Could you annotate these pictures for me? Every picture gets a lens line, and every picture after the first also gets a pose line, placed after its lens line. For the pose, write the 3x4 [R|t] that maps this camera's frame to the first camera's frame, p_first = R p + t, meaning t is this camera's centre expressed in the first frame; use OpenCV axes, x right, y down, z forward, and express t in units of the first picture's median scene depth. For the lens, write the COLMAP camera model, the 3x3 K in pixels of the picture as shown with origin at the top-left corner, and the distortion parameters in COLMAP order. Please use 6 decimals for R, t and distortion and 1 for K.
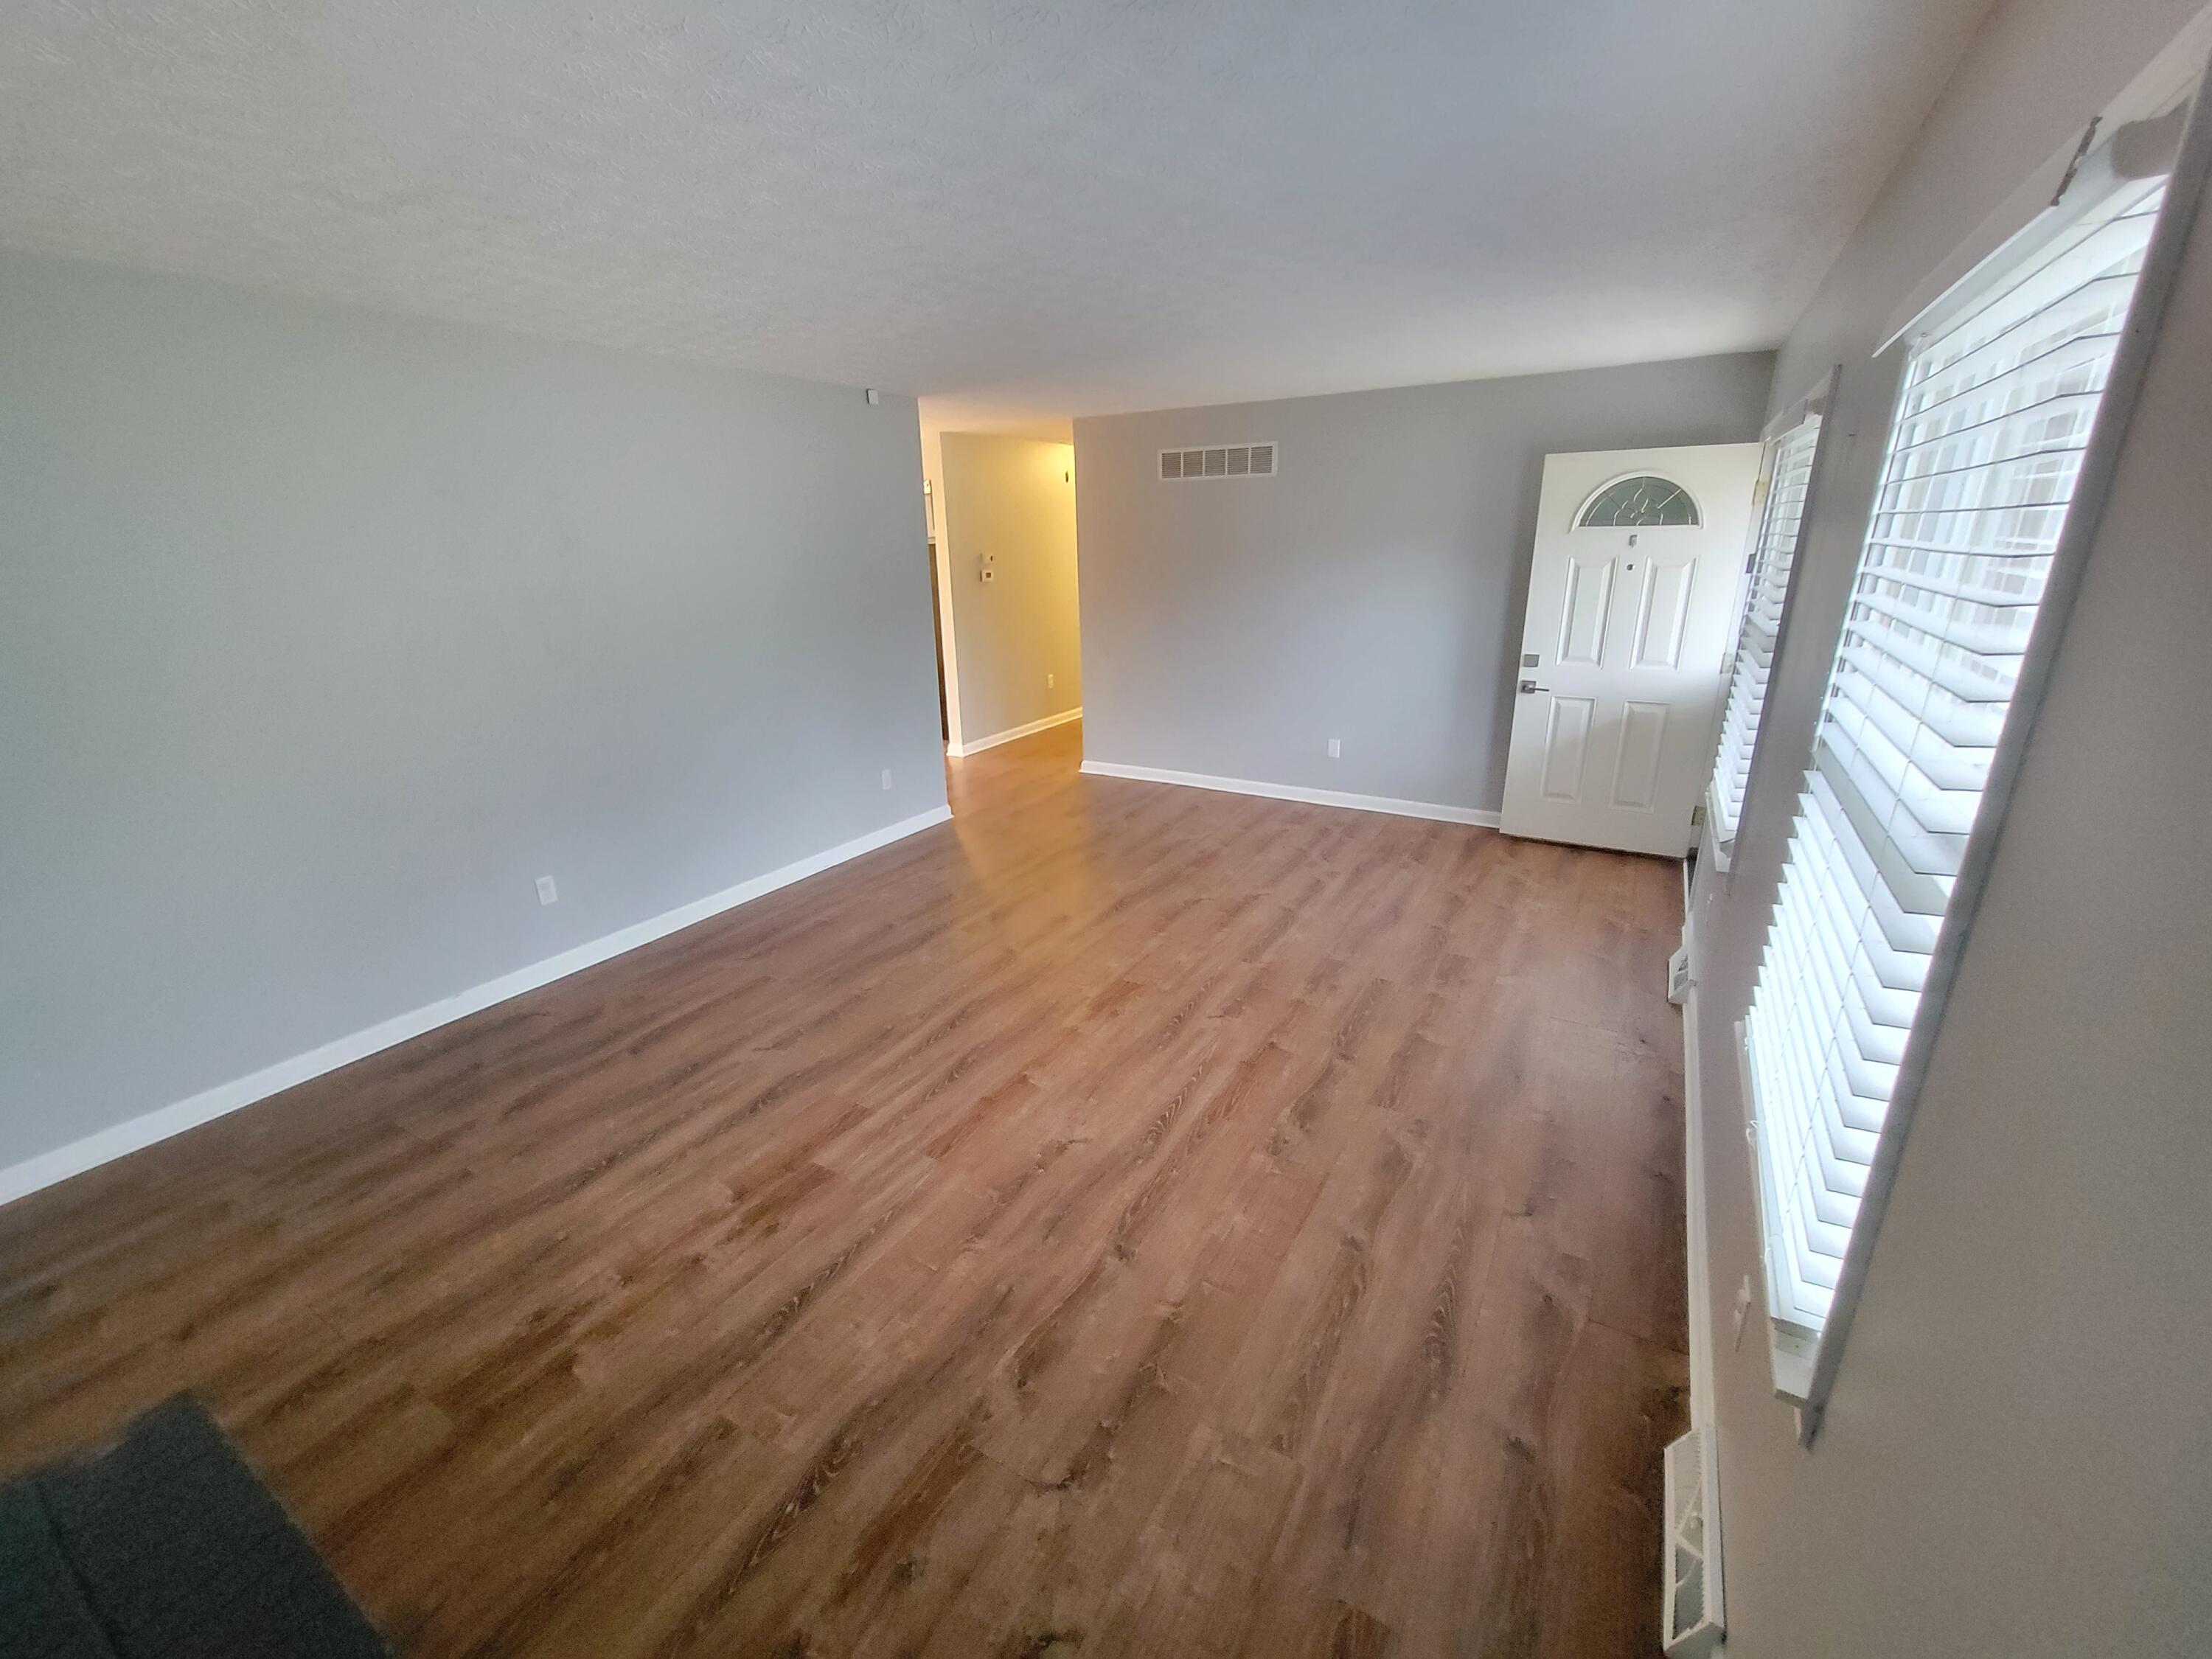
lens RADIAL K [[901.3, 0, 1104.2], [0, 901.3, 824.8], [0, 0, 1]] dist [-0.002180, 0.001065]
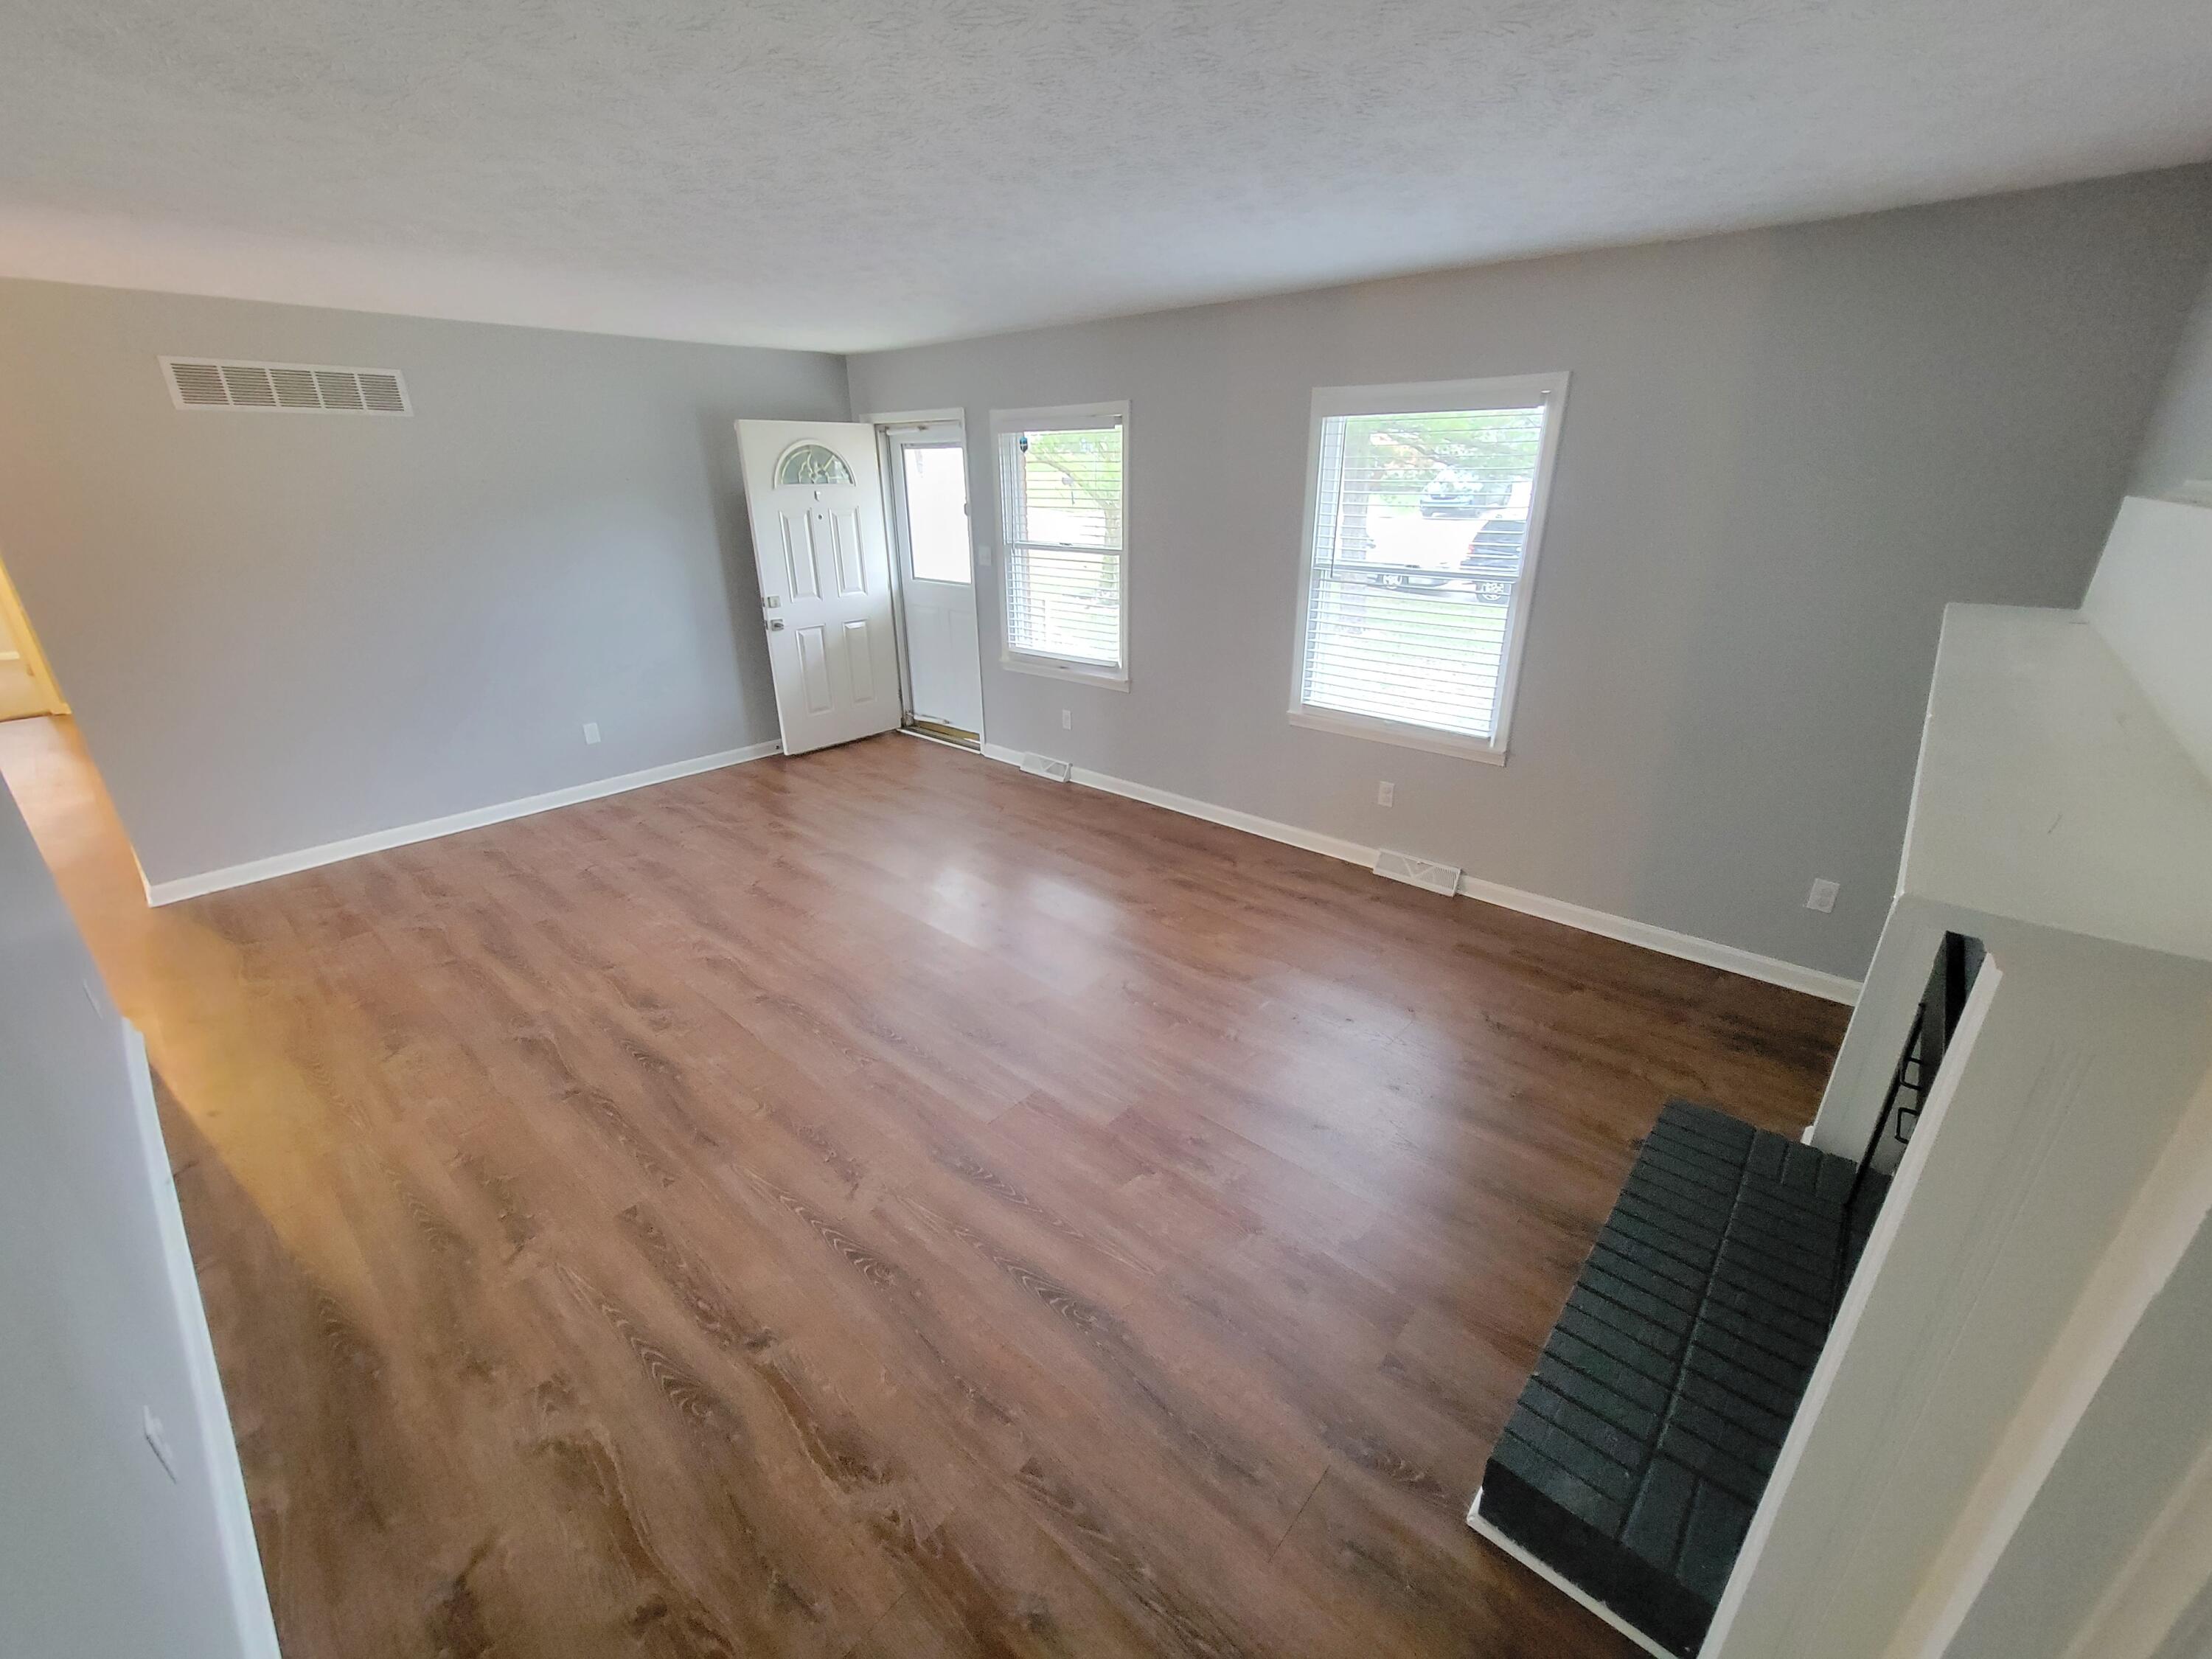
lens RADIAL K [[901.3, 0, 1103.8], [0, 901.3, 835.2], [0, 0, 1]] dist [-0.002180, 0.001065]
pose [[0.182978, -0.353523, 0.917355, -0.600067], [0.306788, 0.907045, 0.288357, -0.111018], [-0.934024, 0.228670, 0.274426, 0.345530]]
